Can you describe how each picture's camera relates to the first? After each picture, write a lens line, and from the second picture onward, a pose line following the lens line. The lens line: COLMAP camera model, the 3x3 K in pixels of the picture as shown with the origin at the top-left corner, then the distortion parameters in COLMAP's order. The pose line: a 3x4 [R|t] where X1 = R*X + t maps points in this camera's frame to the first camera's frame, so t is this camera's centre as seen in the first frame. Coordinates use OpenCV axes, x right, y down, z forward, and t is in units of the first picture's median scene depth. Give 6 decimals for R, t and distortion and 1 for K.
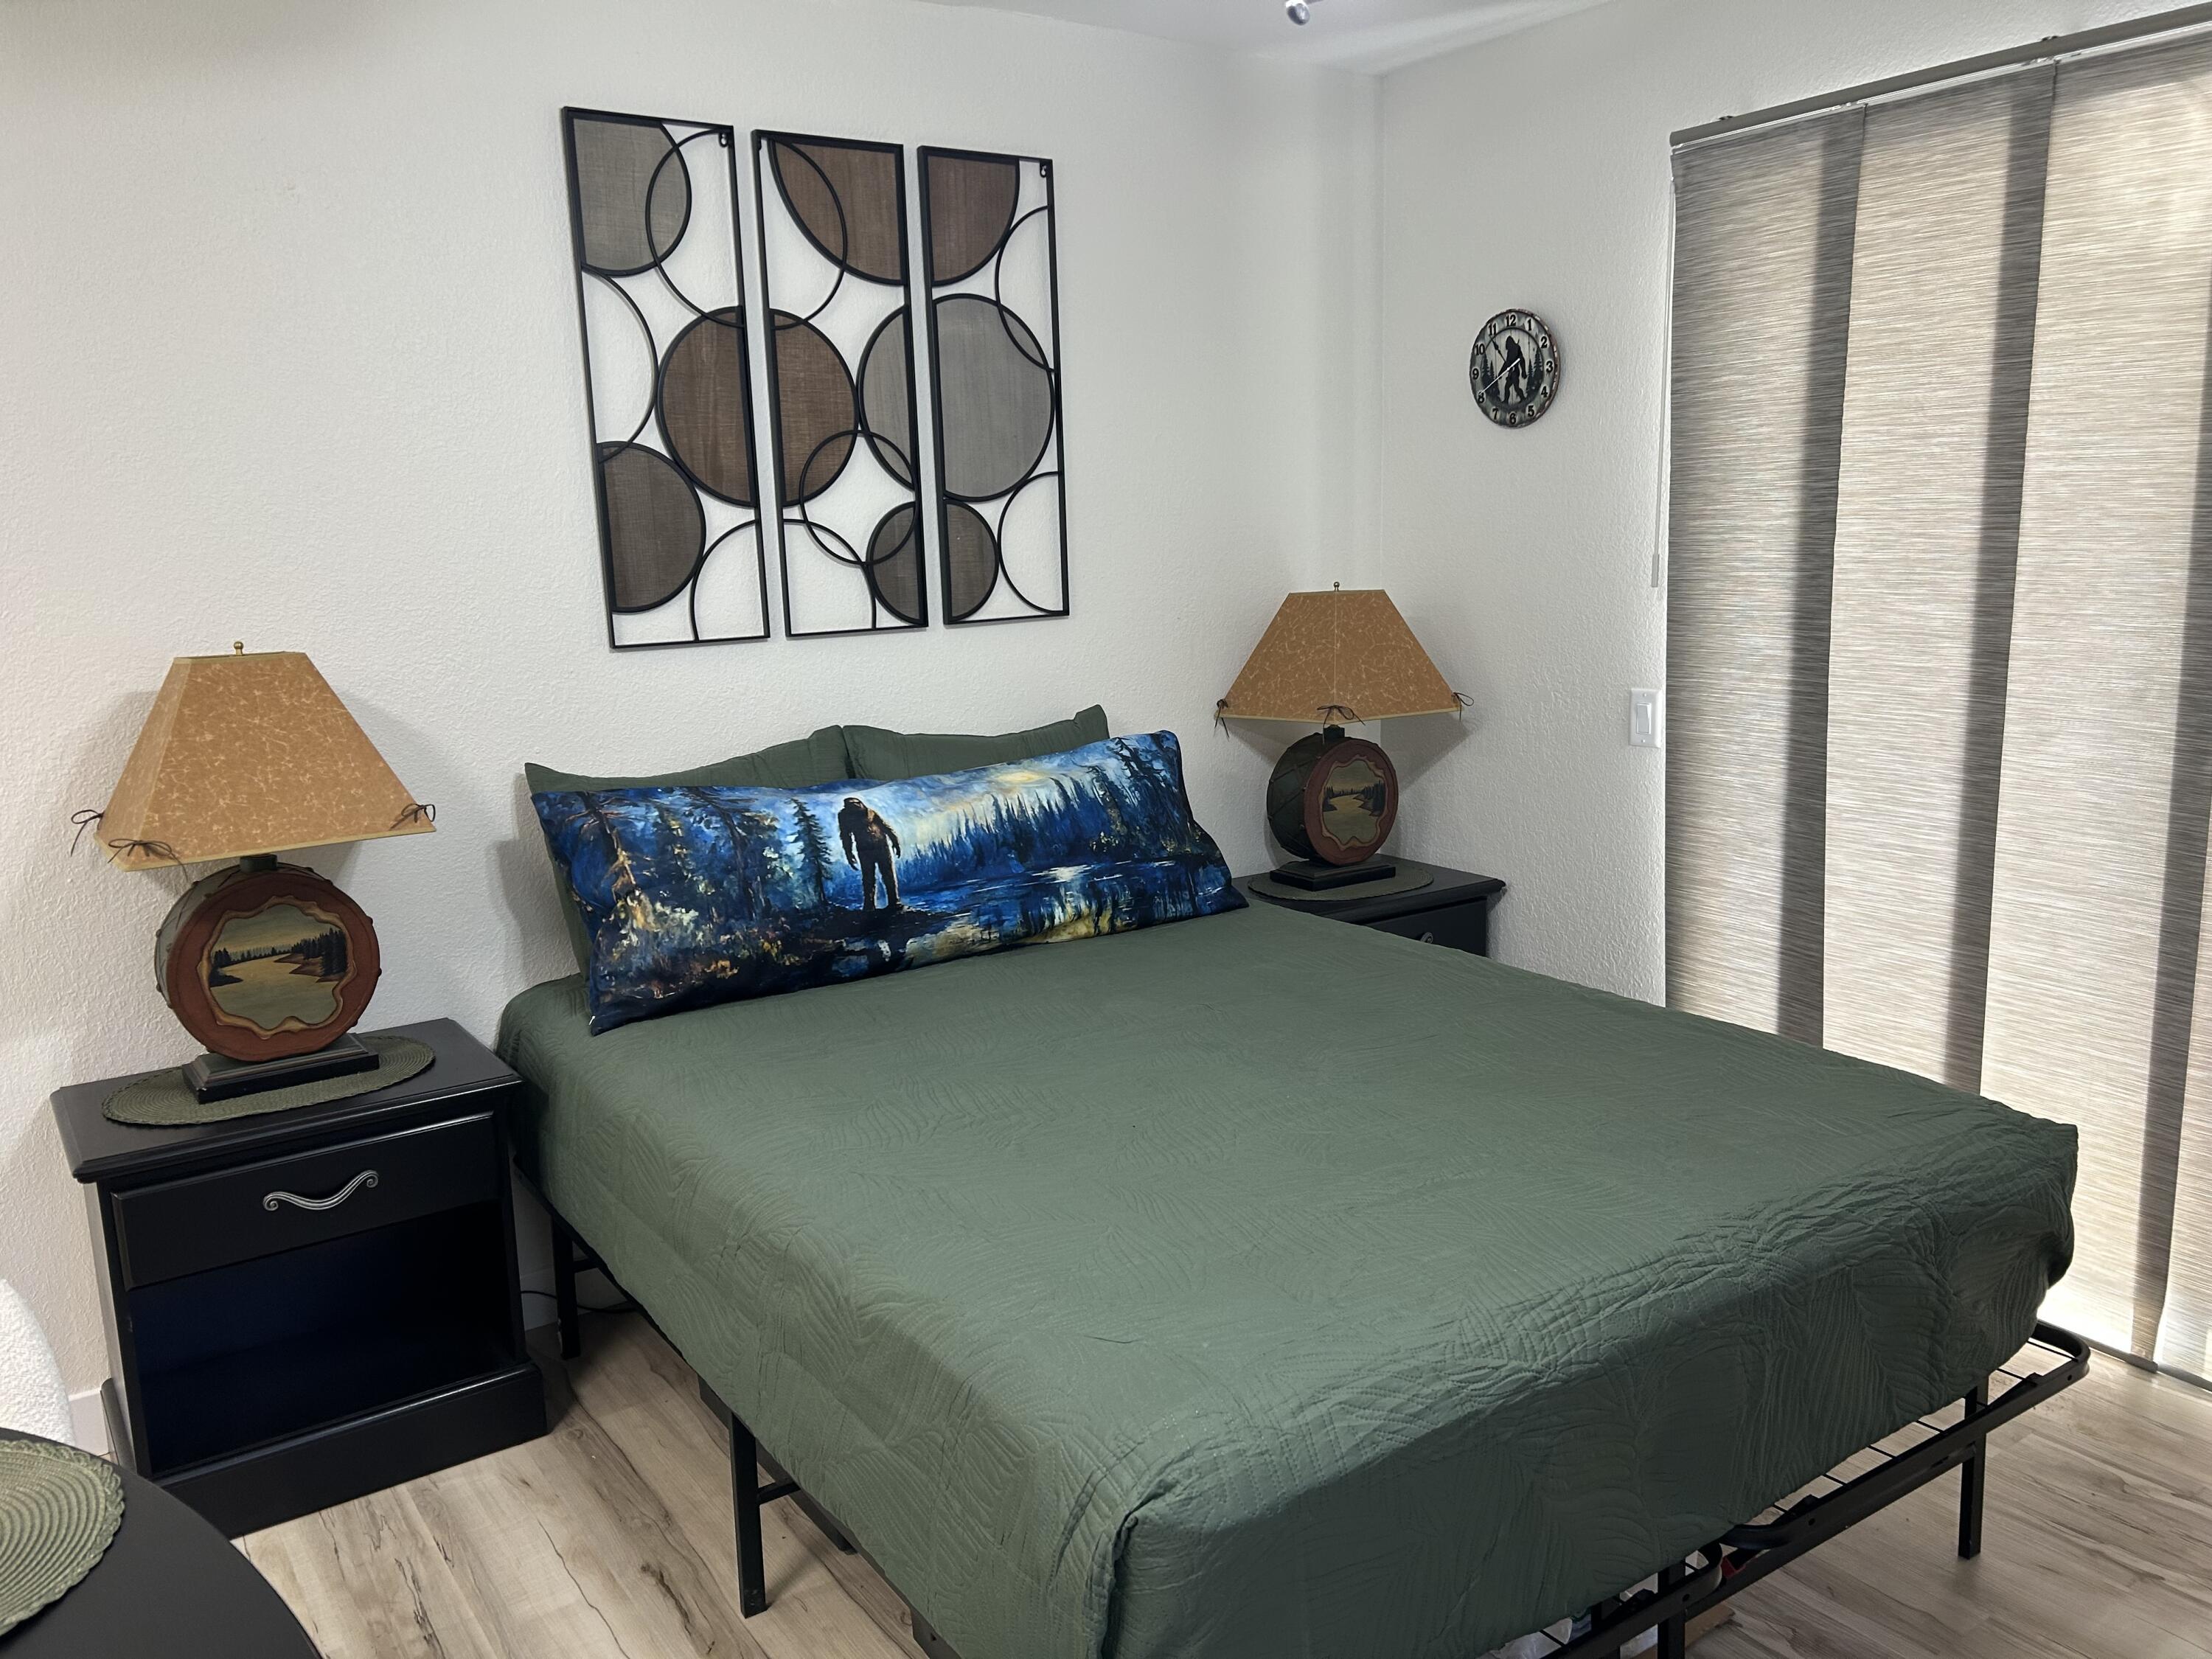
lens RADIAL K [[1722.6, 0, 1106.0], [0, 1722.6, 829.5], [0, 0, 1]] dist [0.039657, -0.004973]
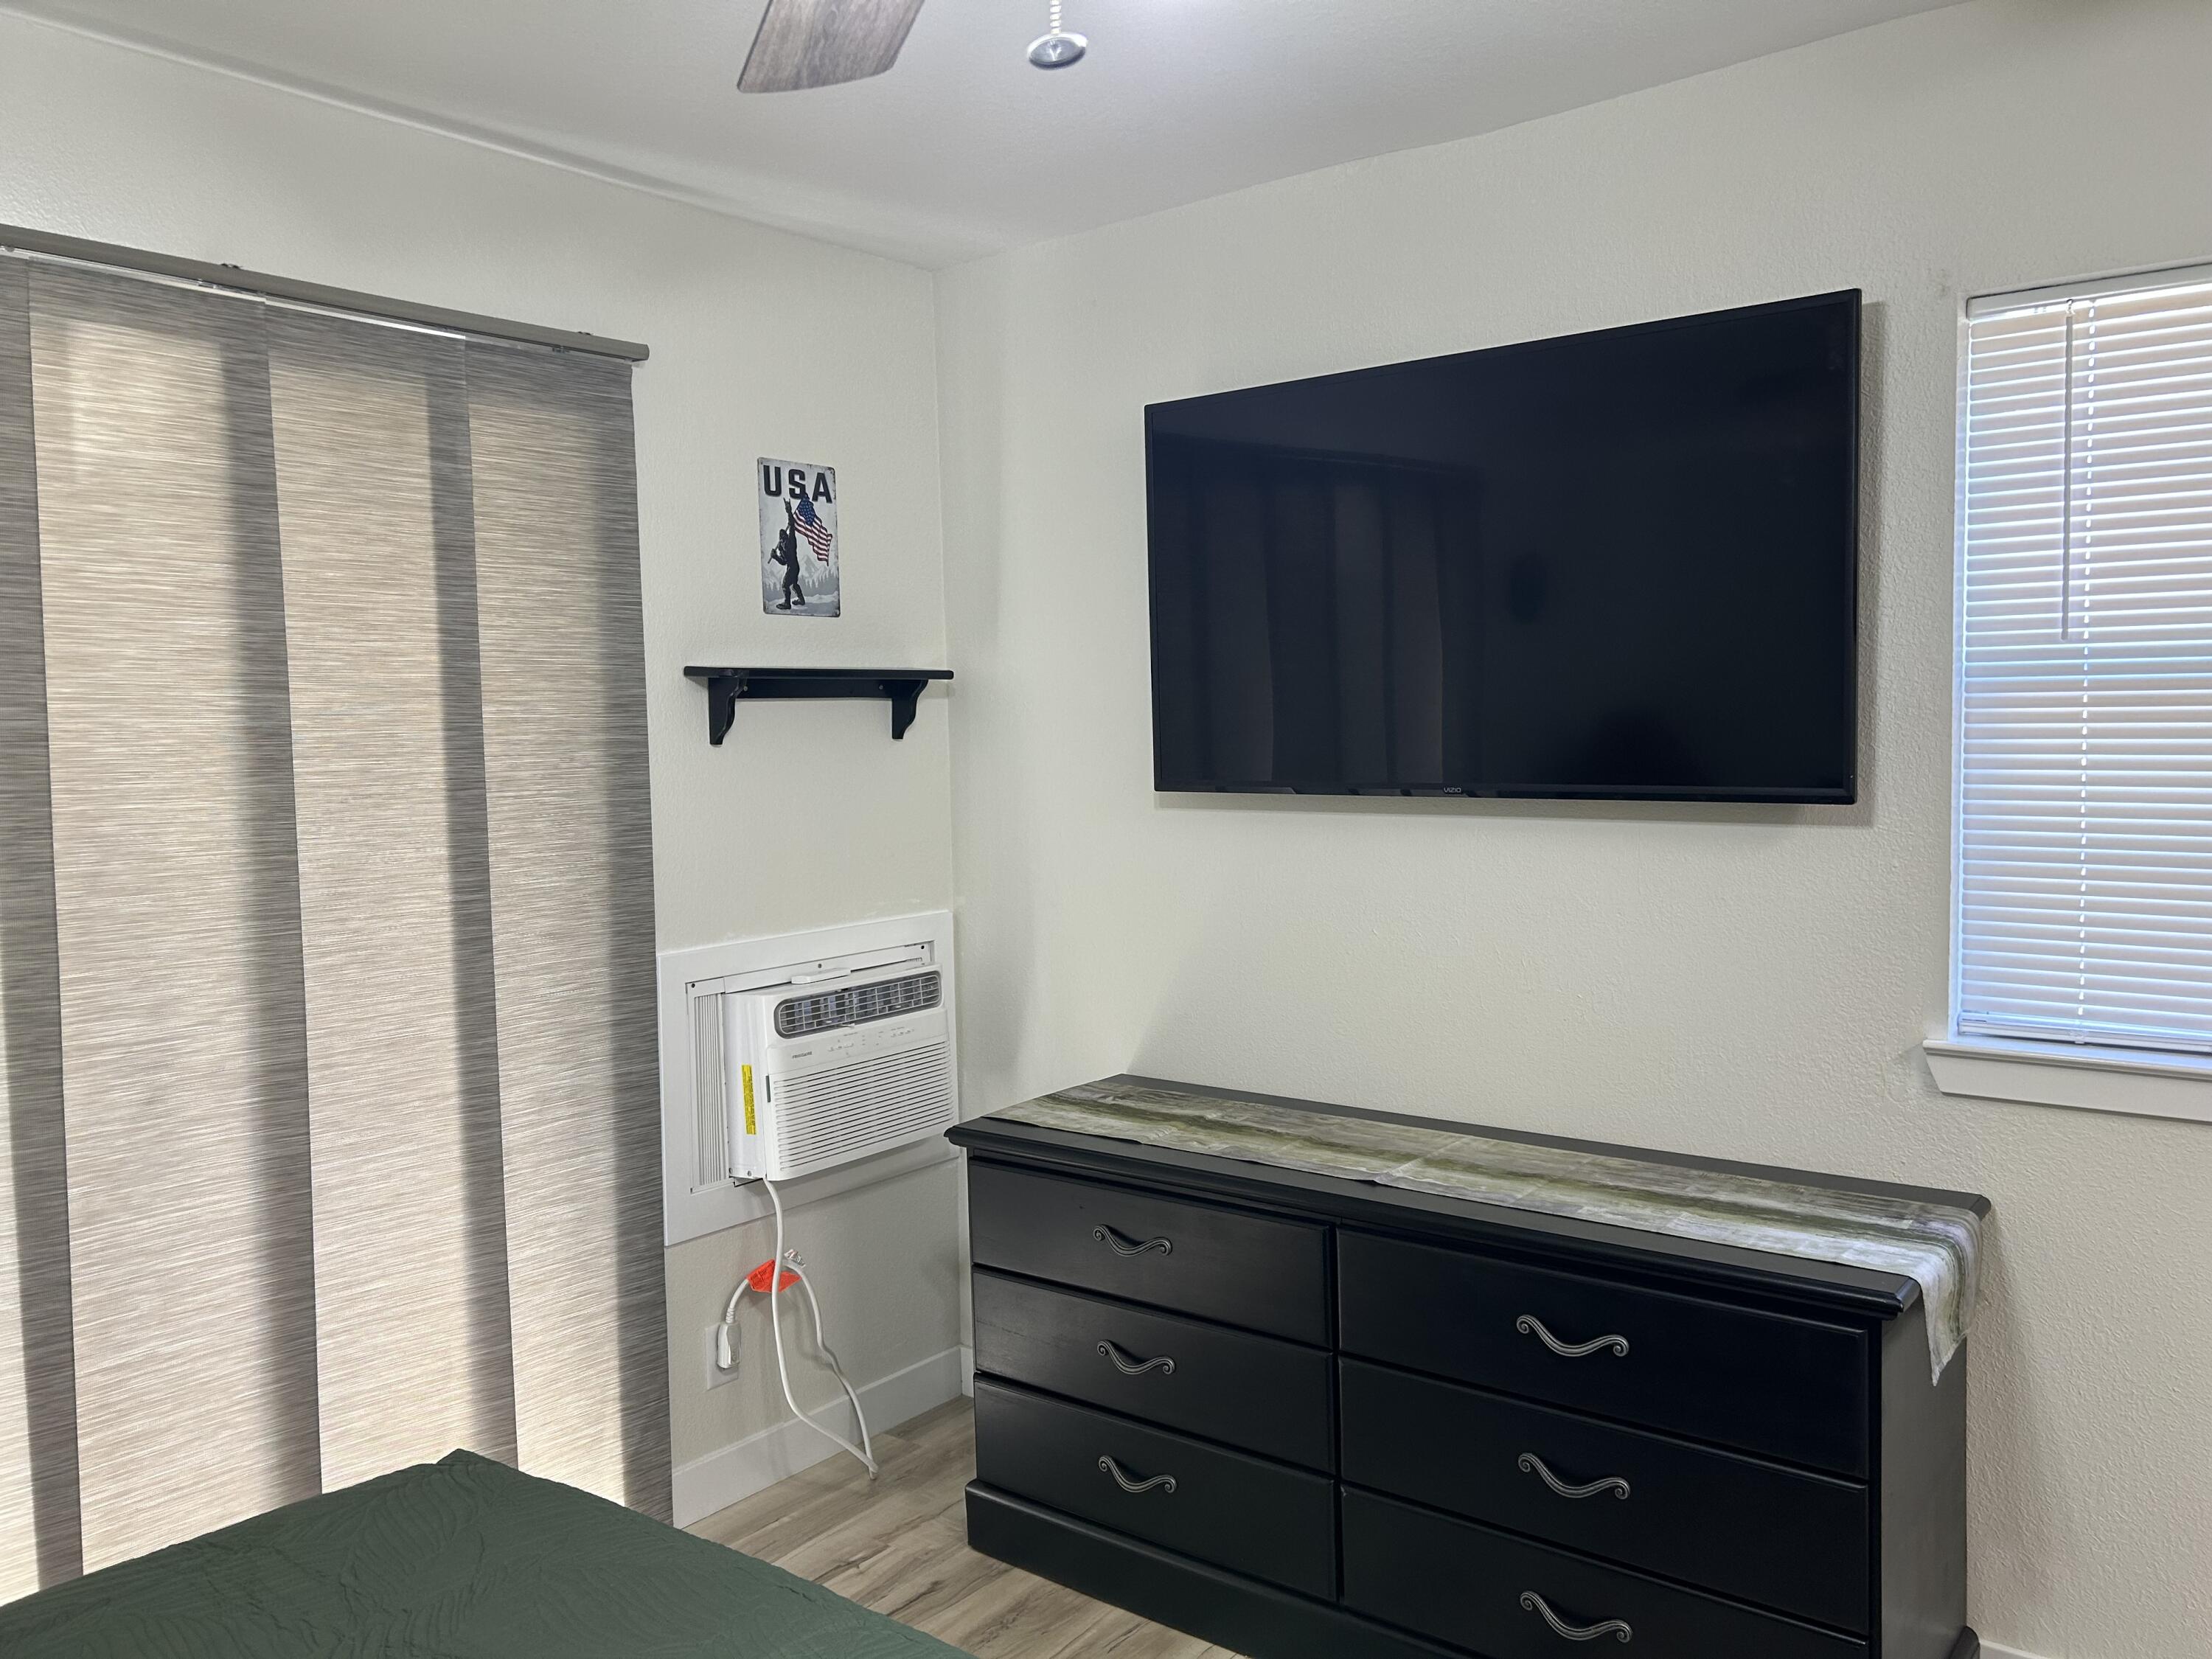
lens RADIAL K [[1662.9, 0, 1106.0], [0, 1662.9, 829.5], [0, 0, 1]] dist [0.048472, -0.084098]
pose [[-0.297131, -0.021435, 0.954596, -0.268318], [0.198780, 0.976455, 0.083799, -0.110870], [-0.933916, 0.214654, -0.285874, 0.638271]]
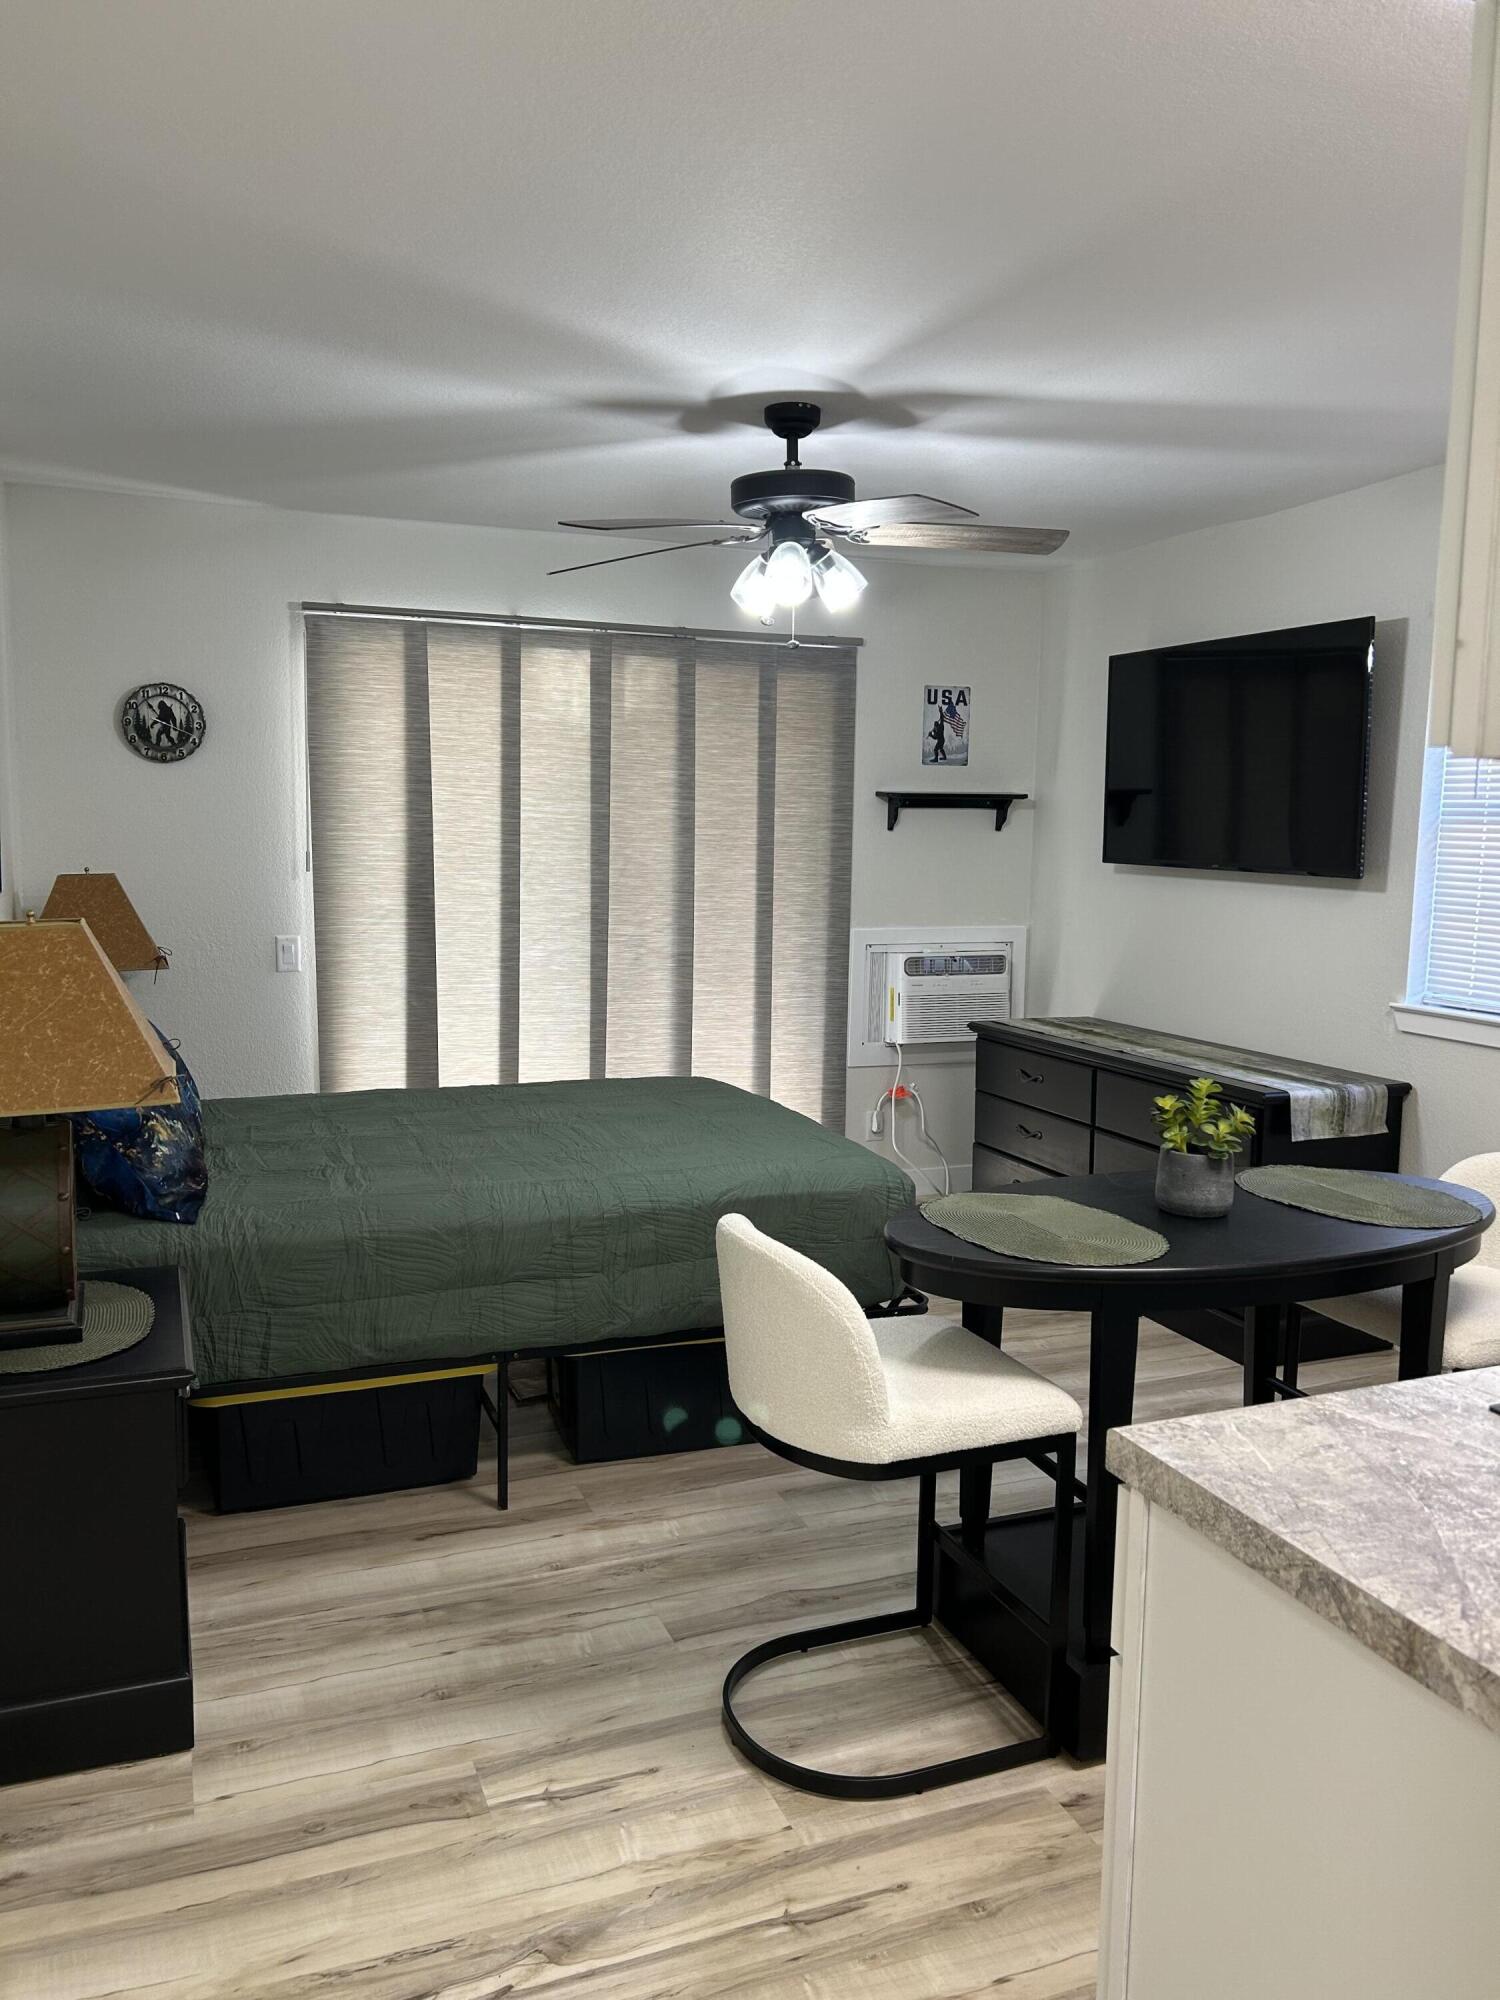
lens RADIAL K [[1503.5, 0, 748.4], [0, 1503.5, 1063.0], [0, 0, 1]] dist [0.048472, -0.084098]
pose [[0.221796, -0.117953, 0.967933, -1.122460], [0.150002, 0.984968, 0.085657, -0.024496], [-0.963486, 0.126194, 0.236155, 0.321200]]
